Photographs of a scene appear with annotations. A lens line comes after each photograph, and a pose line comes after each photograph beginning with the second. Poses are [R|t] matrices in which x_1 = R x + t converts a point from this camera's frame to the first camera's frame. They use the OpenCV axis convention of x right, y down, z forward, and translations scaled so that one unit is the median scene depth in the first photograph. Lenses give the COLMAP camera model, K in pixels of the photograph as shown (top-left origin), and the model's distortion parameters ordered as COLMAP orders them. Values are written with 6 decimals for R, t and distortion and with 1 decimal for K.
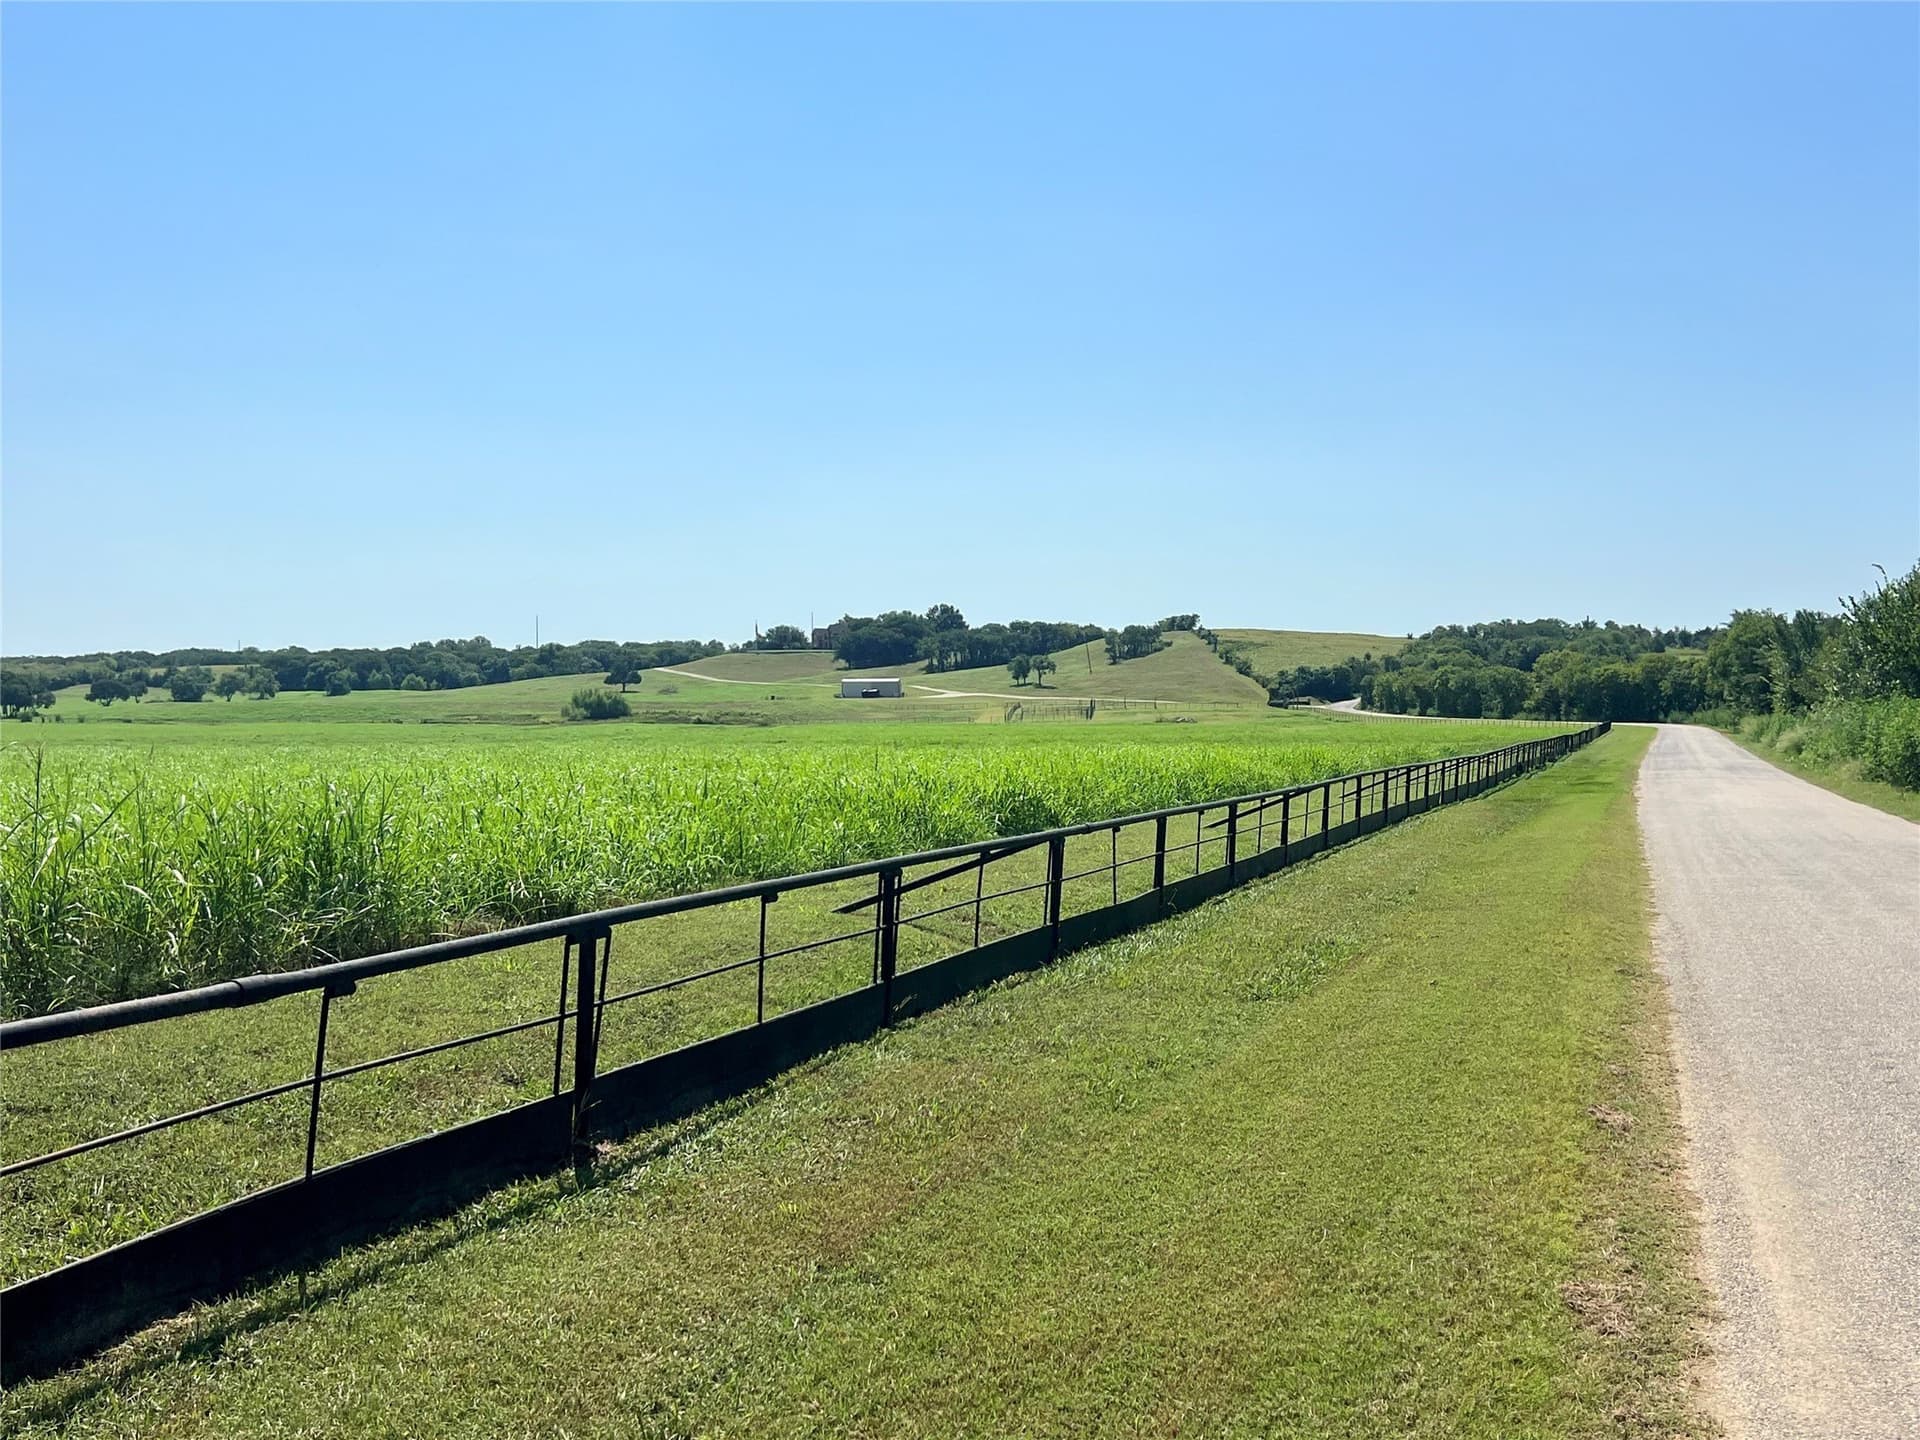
lens RADIAL K [[1361.8, 0, 960.0], [0, 1361.8, 720.0], [0, 0, 1]] dist [-0.002129, 0.019769]
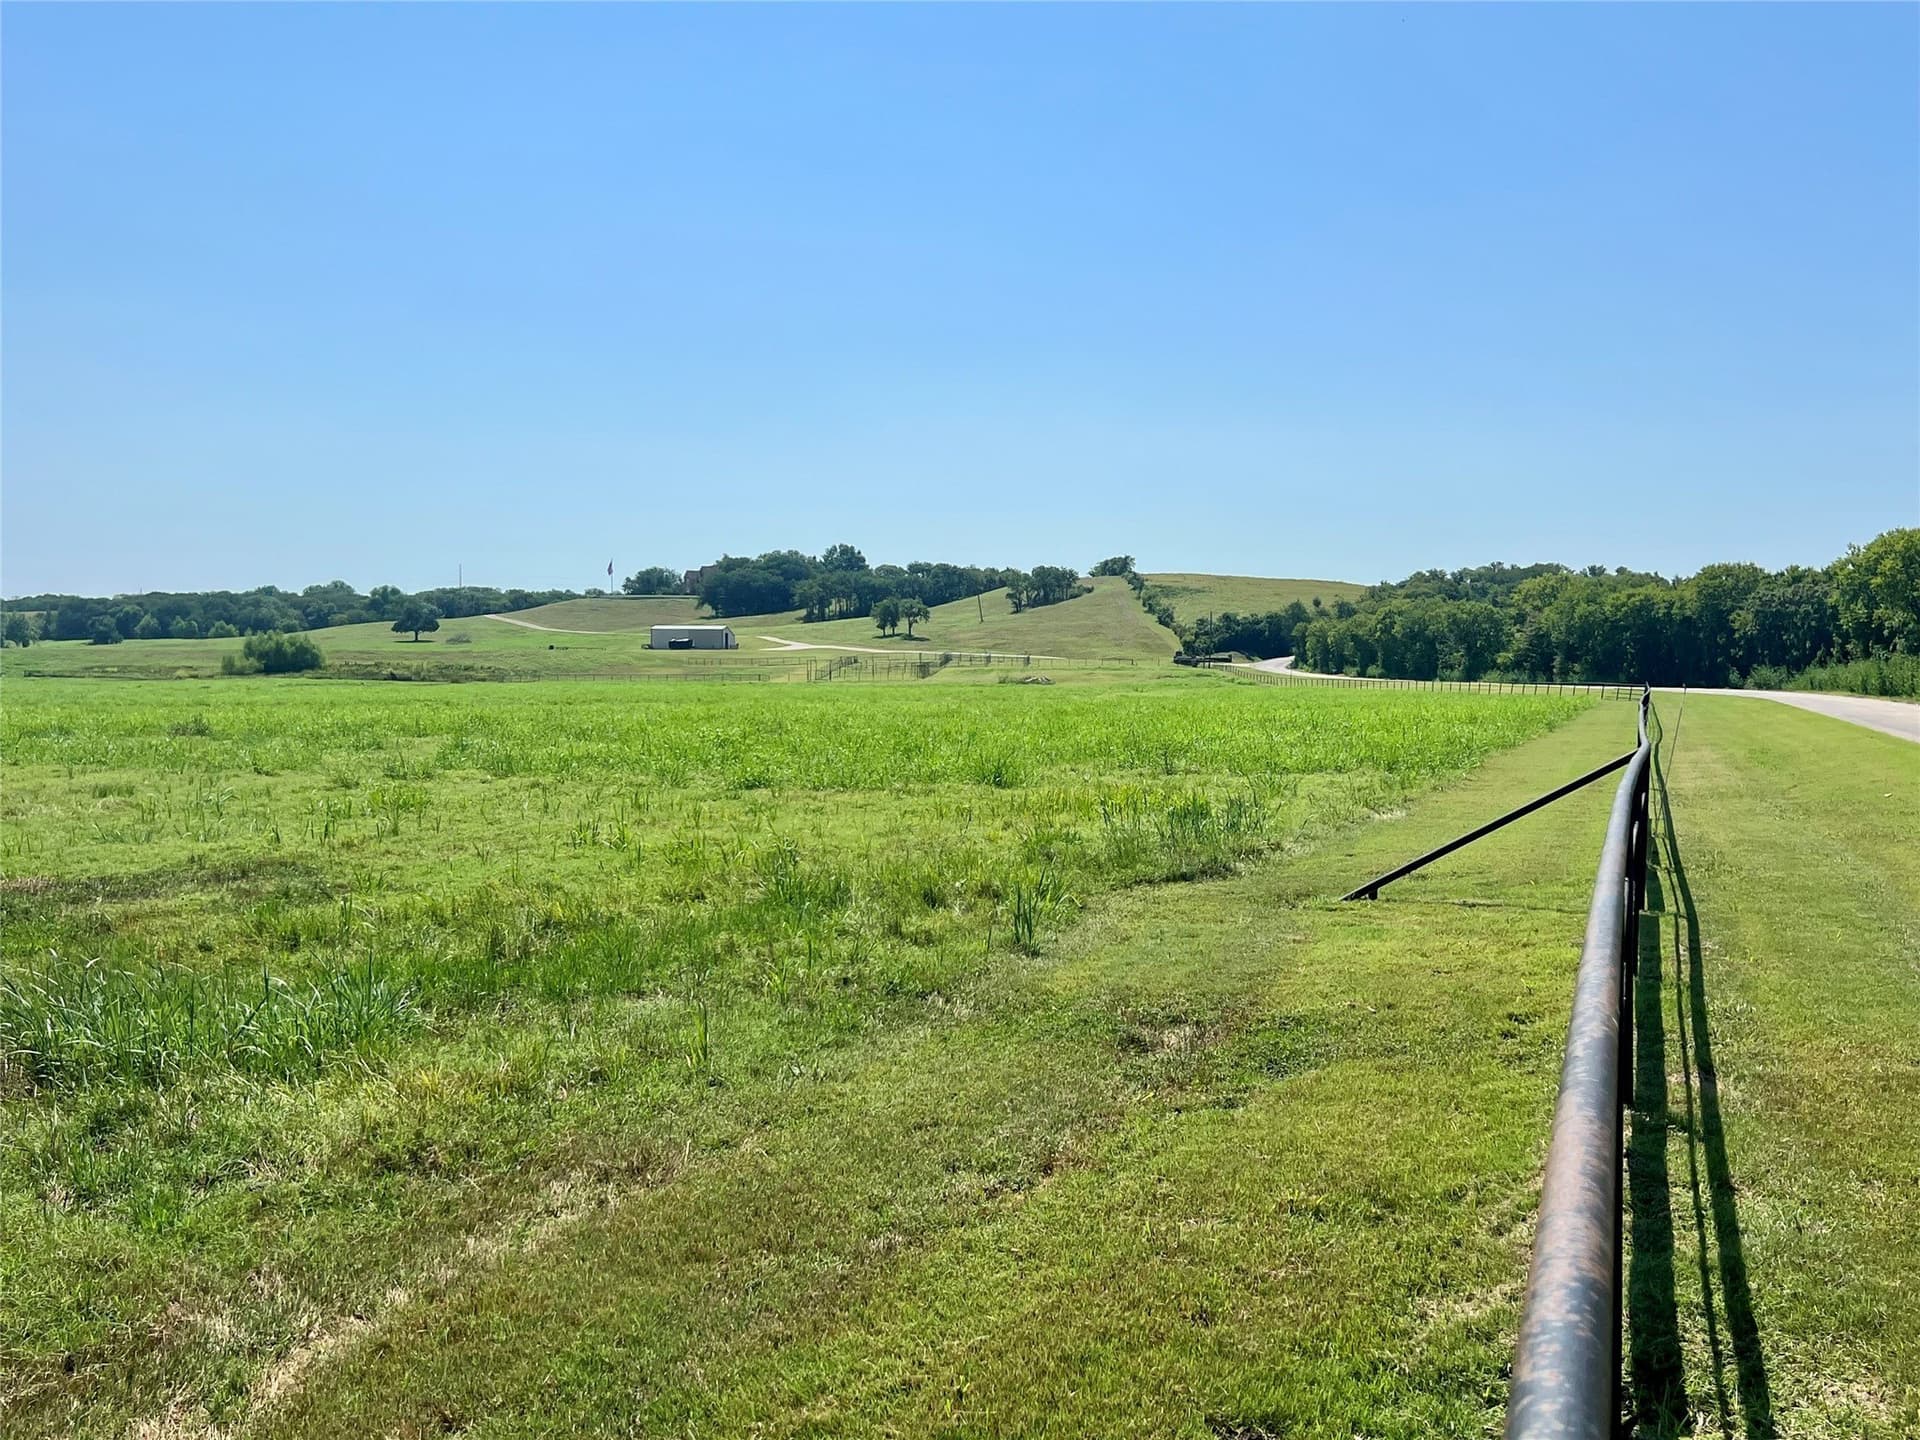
lens RADIAL K [[1379.5, 0, 960.0], [0, 1379.5, 720.0], [0, 0, 1]] dist [-0.005850, -0.002907]
pose [[0.999960, 0.008504, 0.002620, 0.077827], [-0.008573, 0.999583, 0.027585, 0.000850], [-0.002384, -0.027606, 0.999616, 0.171395]]
